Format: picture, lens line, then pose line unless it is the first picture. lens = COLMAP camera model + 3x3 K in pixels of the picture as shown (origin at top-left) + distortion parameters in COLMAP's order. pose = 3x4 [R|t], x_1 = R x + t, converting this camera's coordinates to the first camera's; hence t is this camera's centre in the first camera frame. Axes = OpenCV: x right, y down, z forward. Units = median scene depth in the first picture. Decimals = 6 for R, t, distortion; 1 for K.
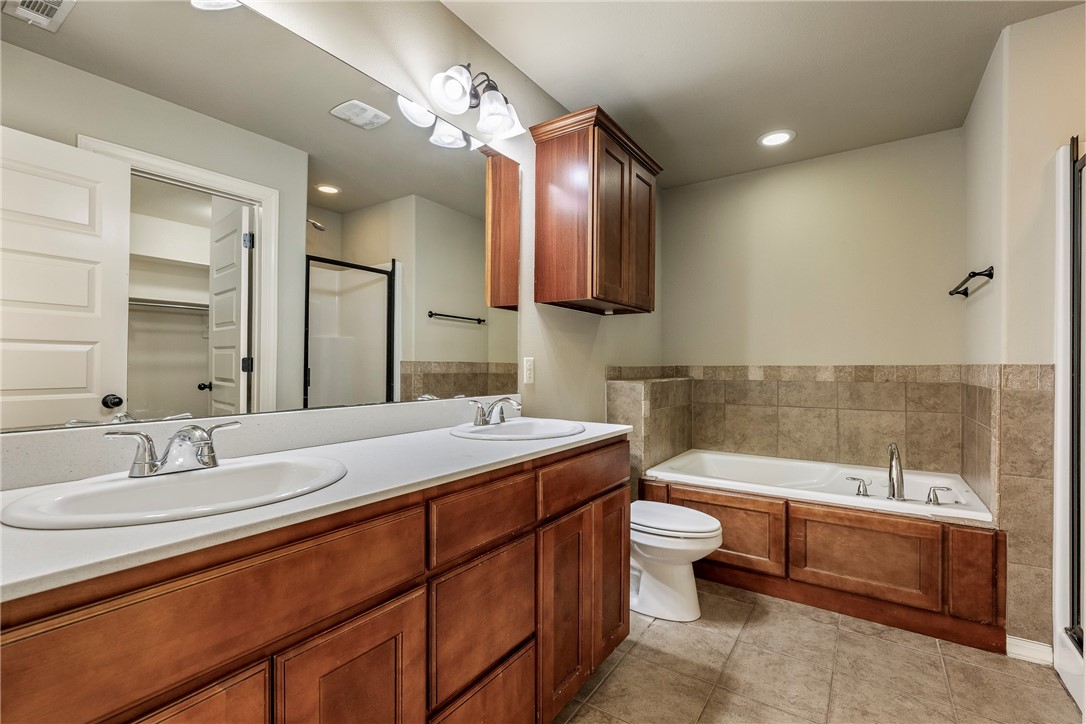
lens RADIAL K [[489.8, 0, 533.0], [0, 489.8, 363.7], [0, 0, 1]] dist [-0.002953, -0.000004]
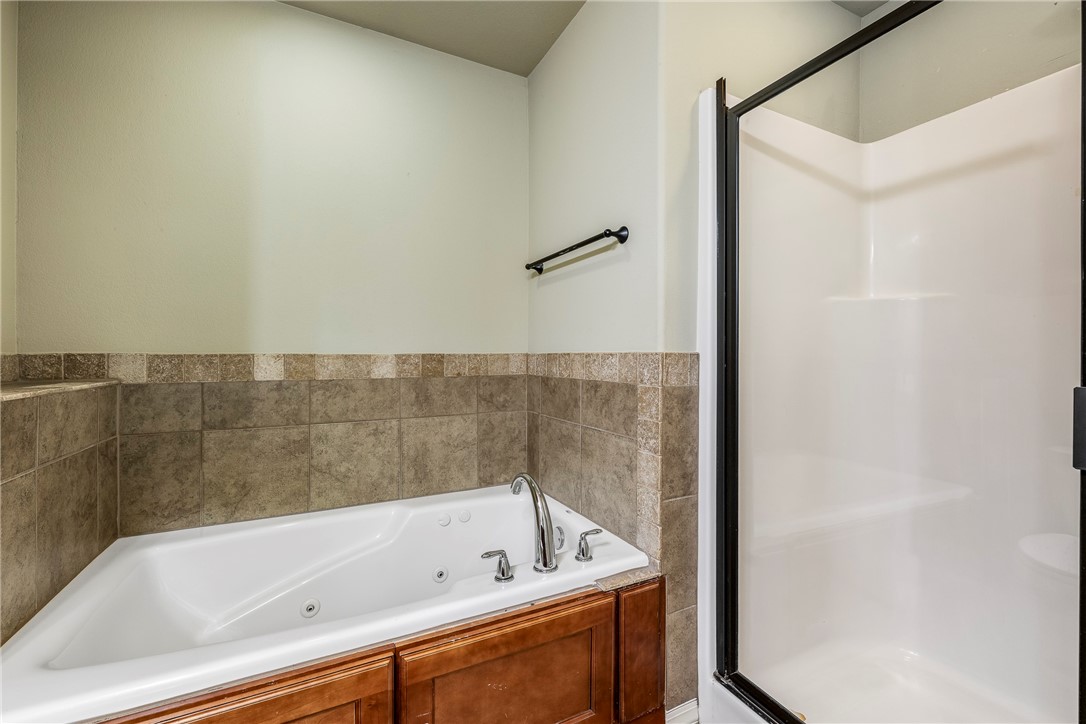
lens RADIAL K [[472.3, 0, 563.8], [0, 472.3, 357.6], [0, 0, 1]] dist [-0.003364, 0.000450]
pose [[0.473840, -0.004275, 0.880601, 0.158739], [-0.004726, 0.999961, 0.007397, 0.002630], [-0.880598, -0.007667, 0.473801, 0.496006]]
